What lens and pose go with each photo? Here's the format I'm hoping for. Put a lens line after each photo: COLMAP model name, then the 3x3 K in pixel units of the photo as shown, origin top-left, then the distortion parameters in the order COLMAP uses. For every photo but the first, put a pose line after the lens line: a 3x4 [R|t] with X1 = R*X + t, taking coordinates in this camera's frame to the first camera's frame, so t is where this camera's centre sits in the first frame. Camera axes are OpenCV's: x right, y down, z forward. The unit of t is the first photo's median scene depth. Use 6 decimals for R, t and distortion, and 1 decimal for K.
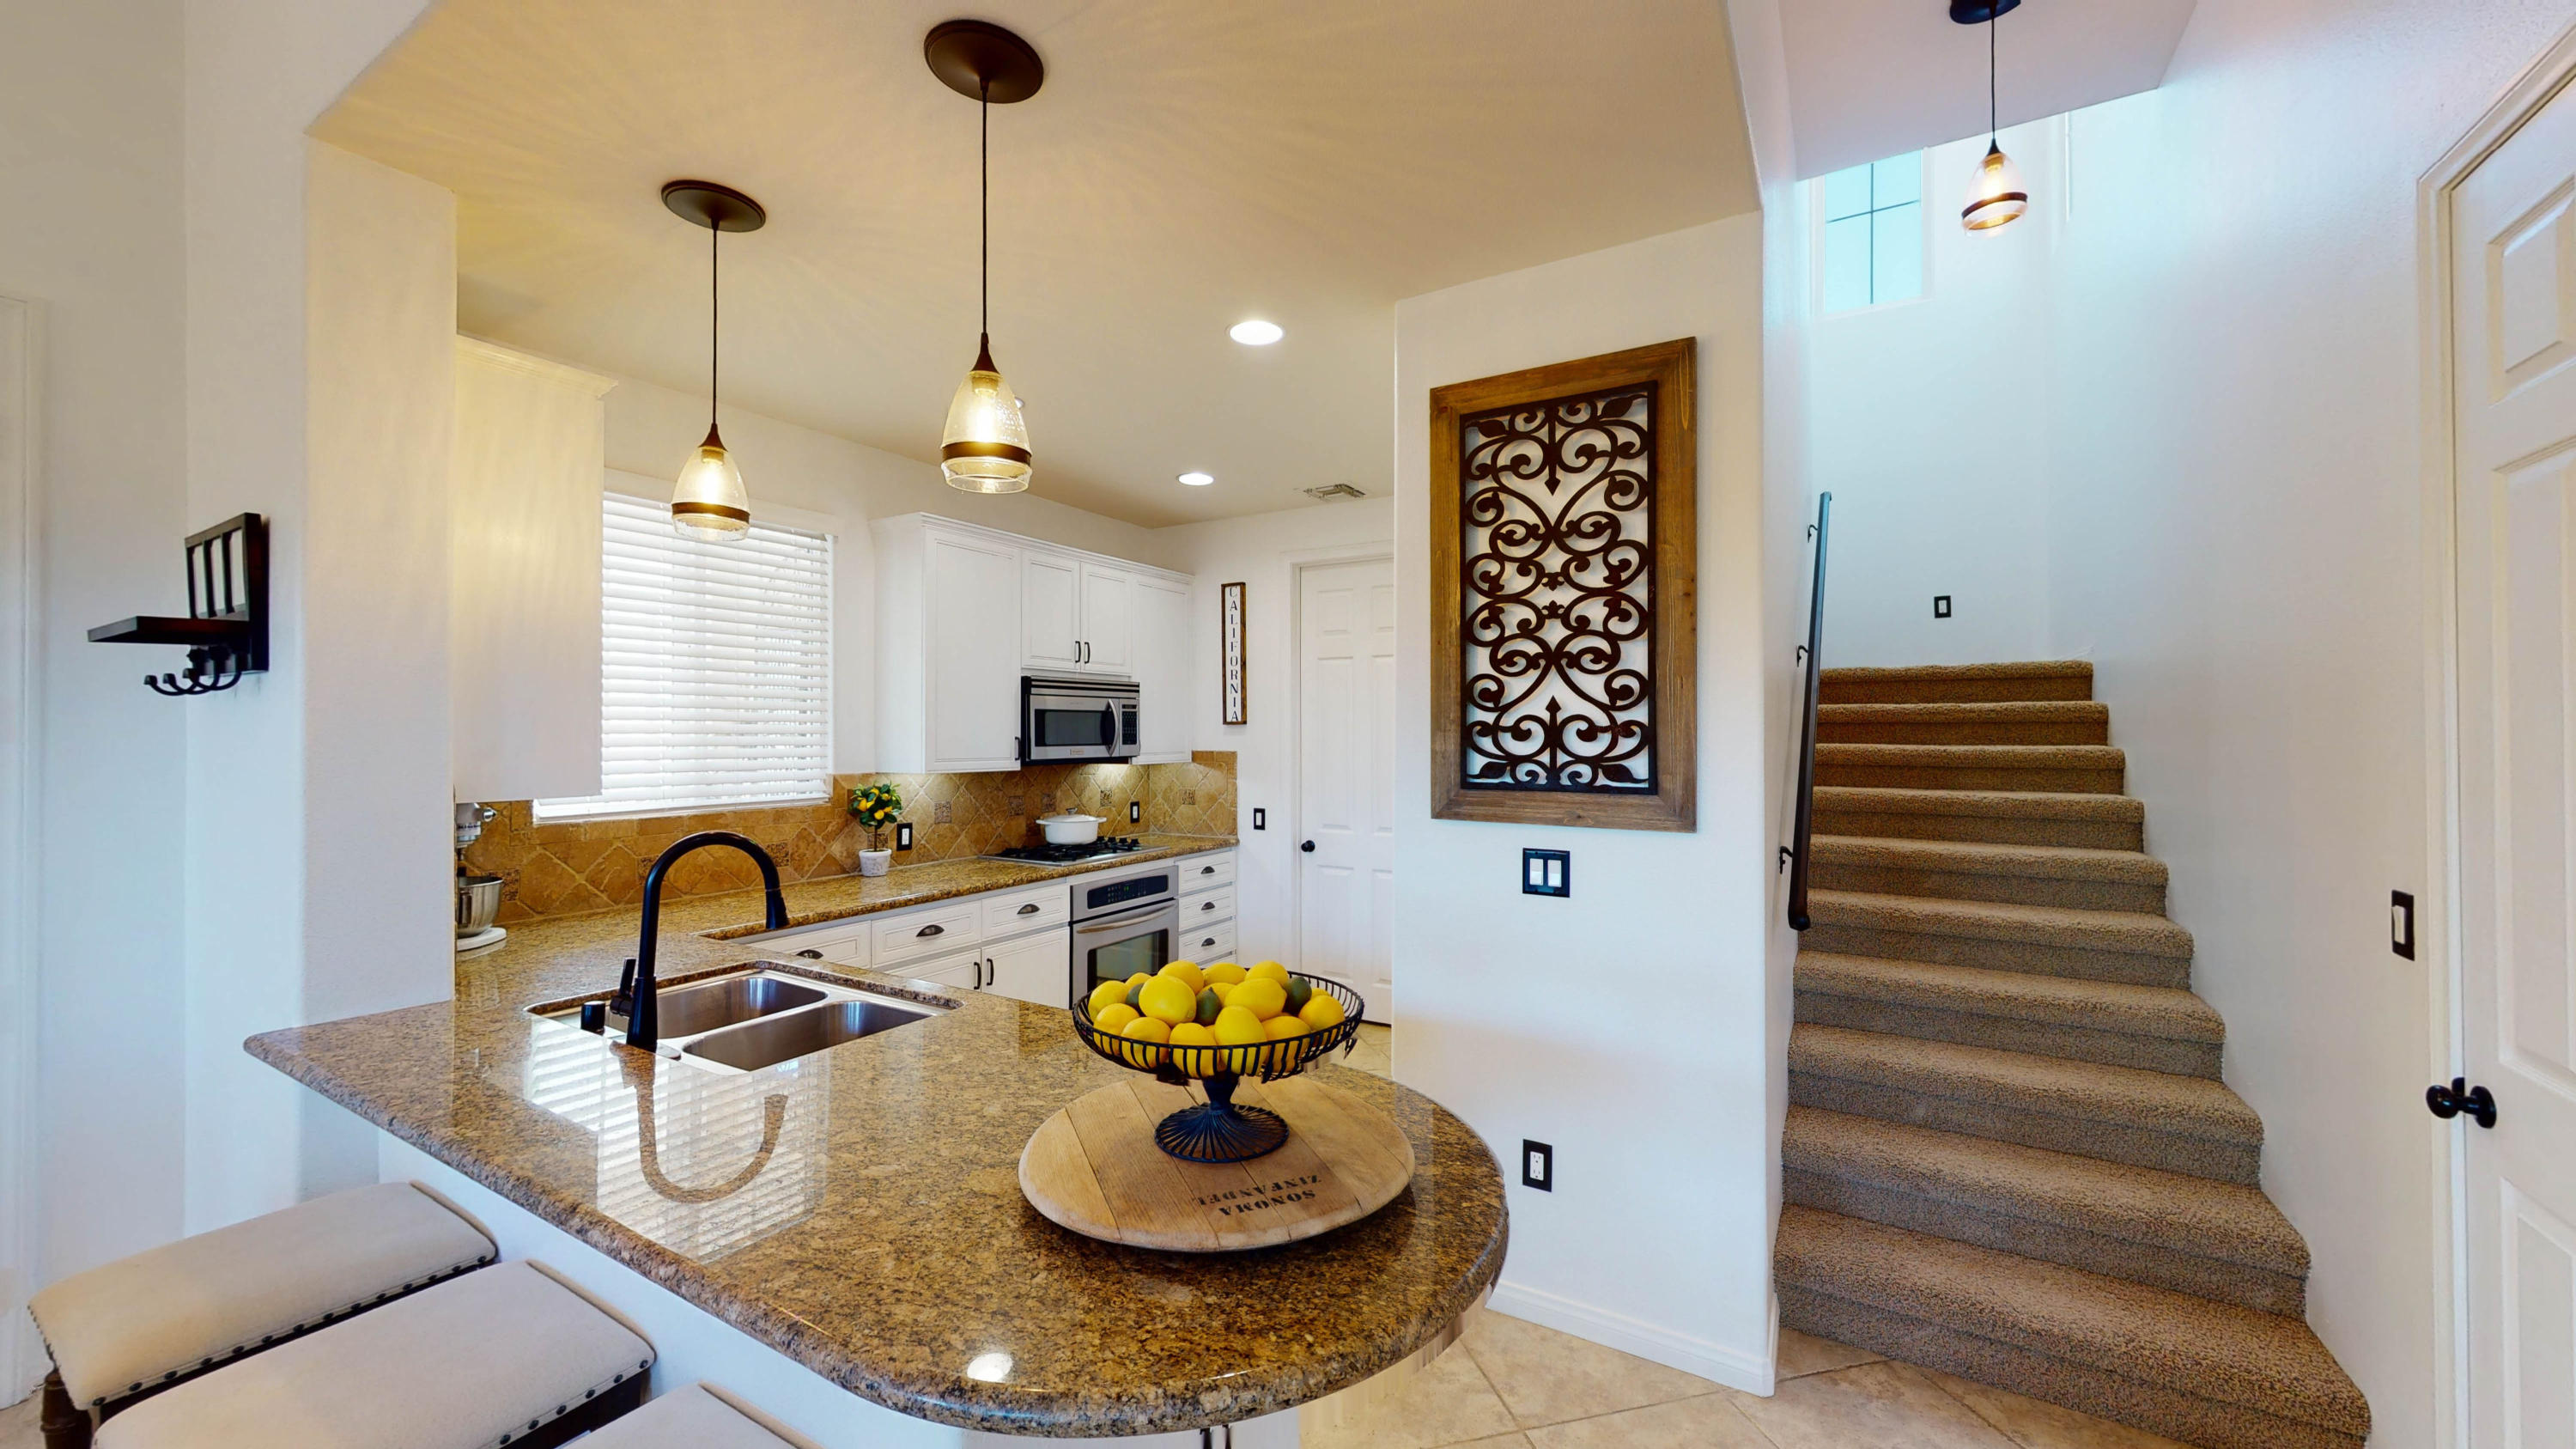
lens RADIAL K [[933.4, 0, 1279.8], [0, 933.4, 731.7], [0, 0, 1]] dist [0.001732, -0.001519]
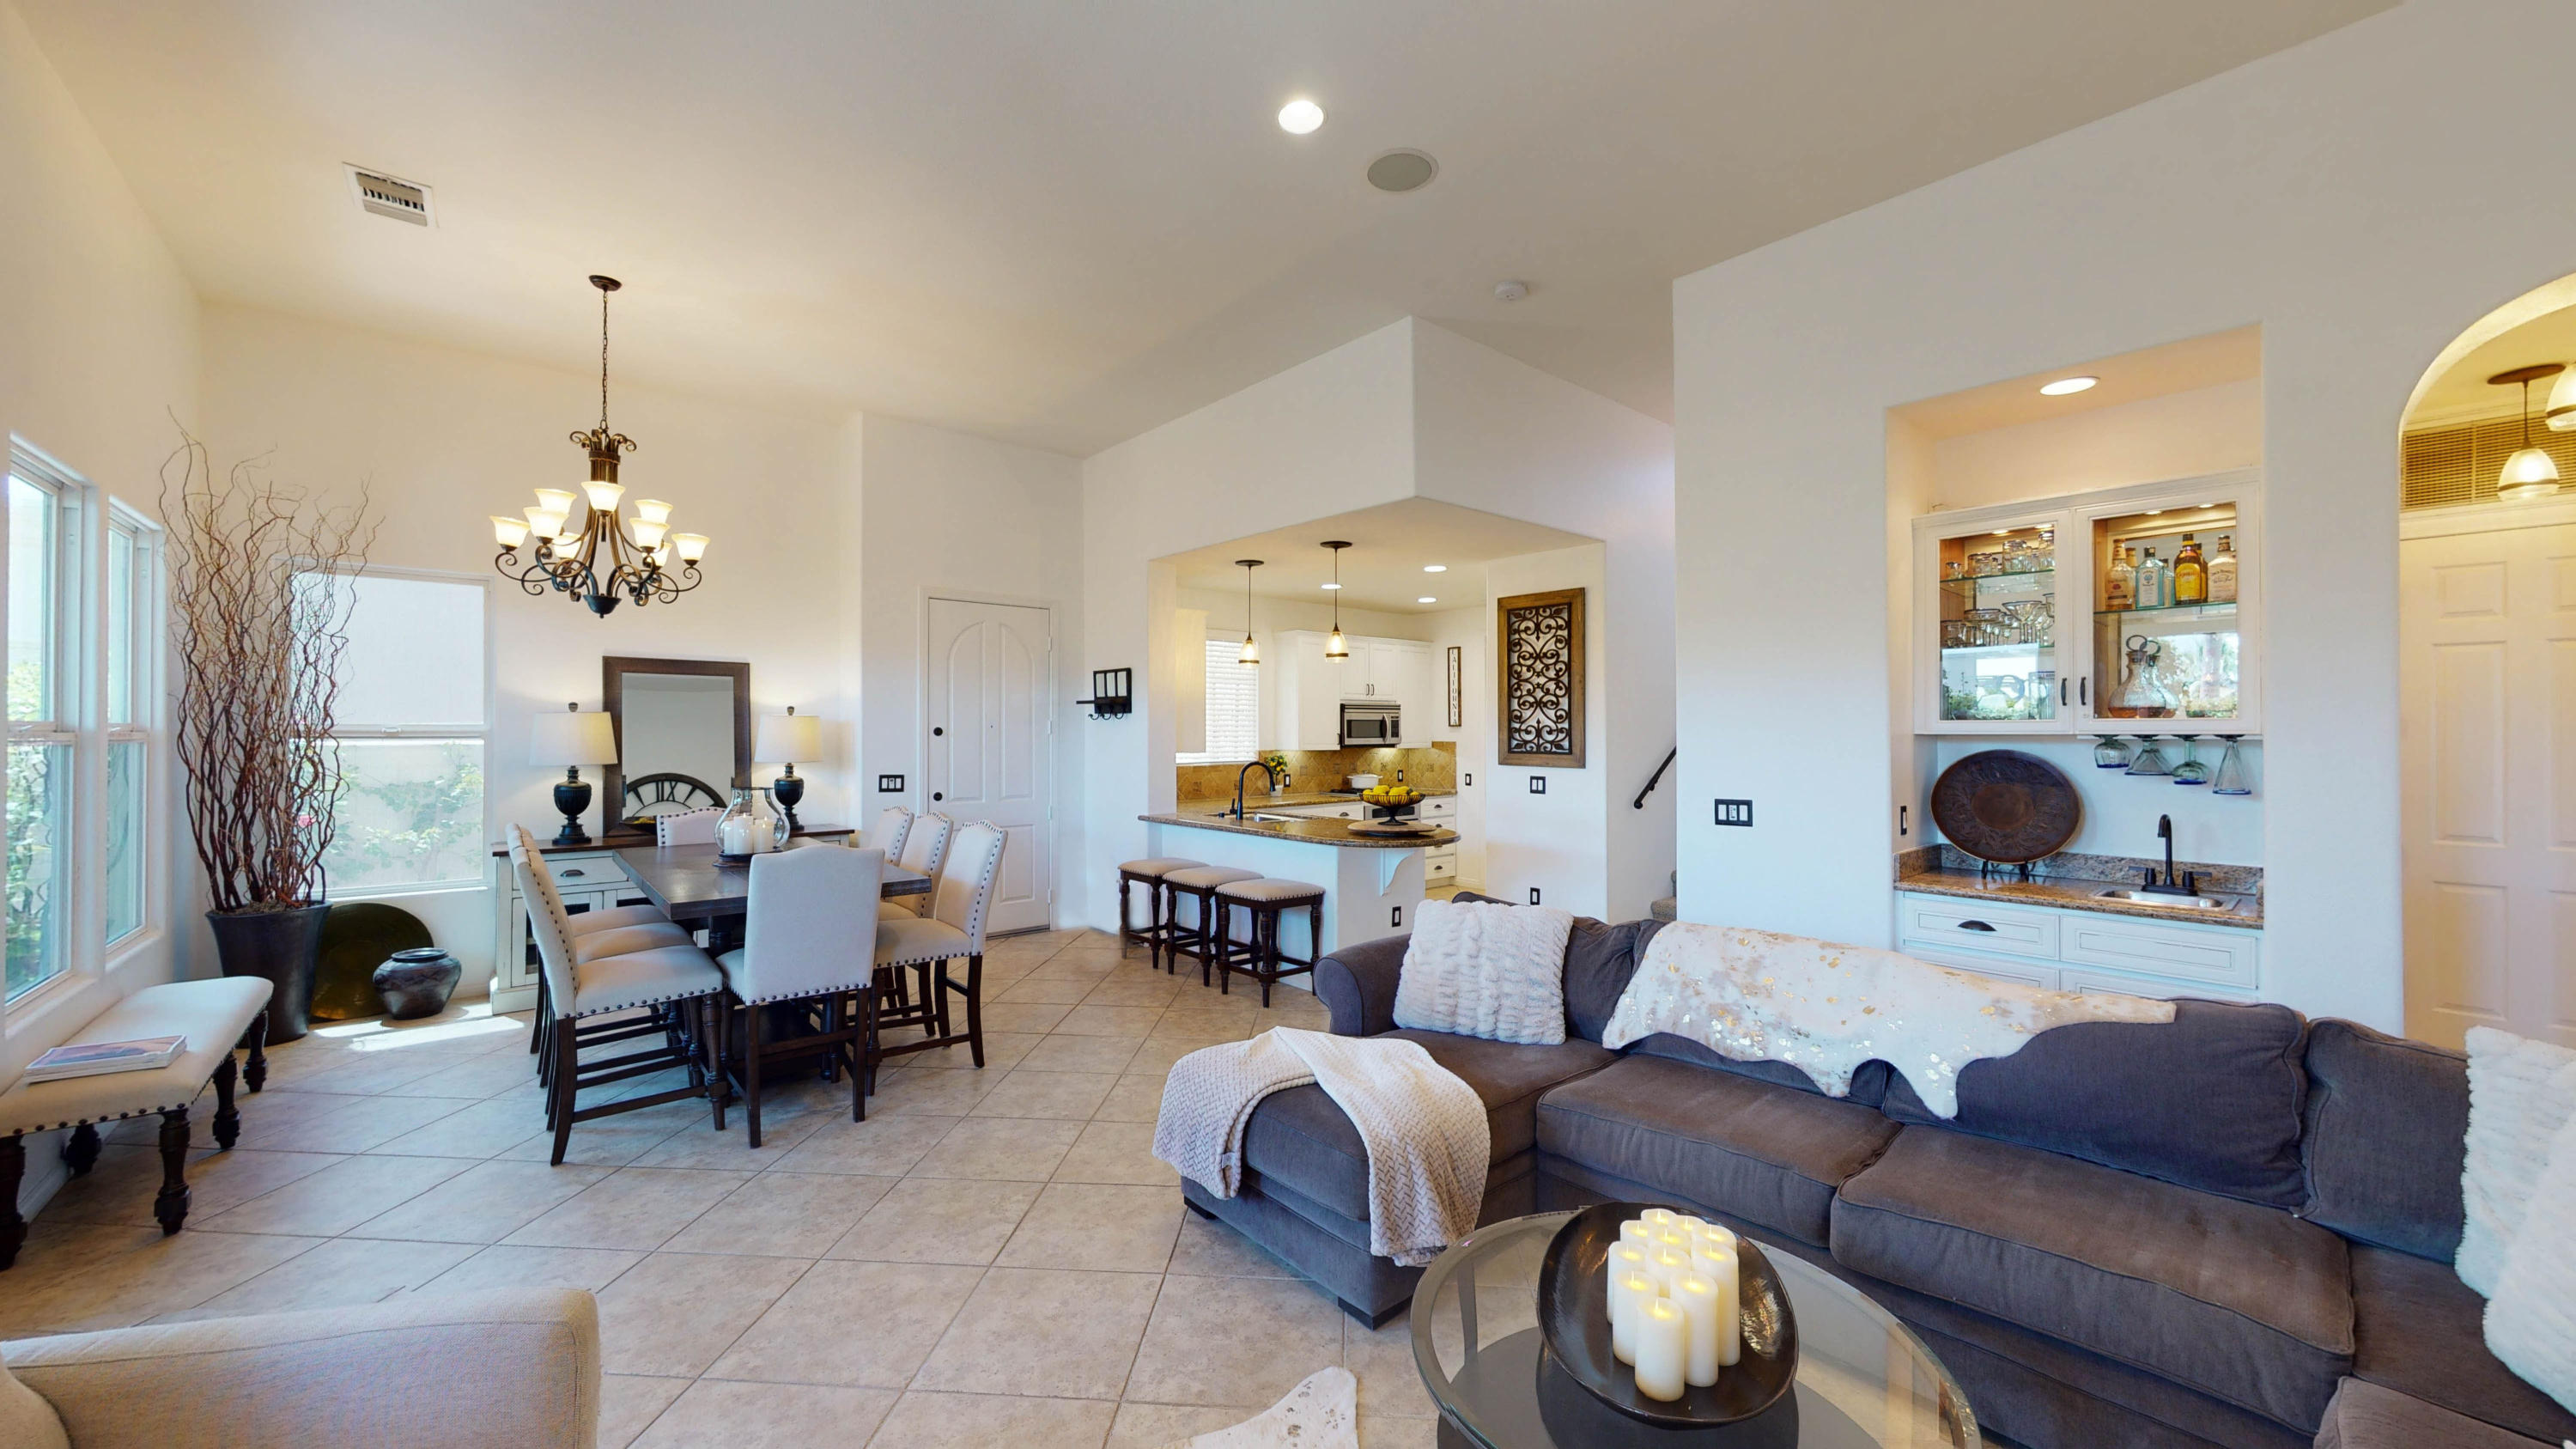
lens RADIAL K [[933.4, 0, 1279.8], [0, 933.4, 731.7], [0, 0, 1]] dist [0.001732, -0.001519]
pose [[0.948475, -0.000333, -0.316853, 0.424051], [0.001305, 0.999995, 0.002854, -0.006984], [0.316850, -0.003121, 0.948470, -1.697579]]
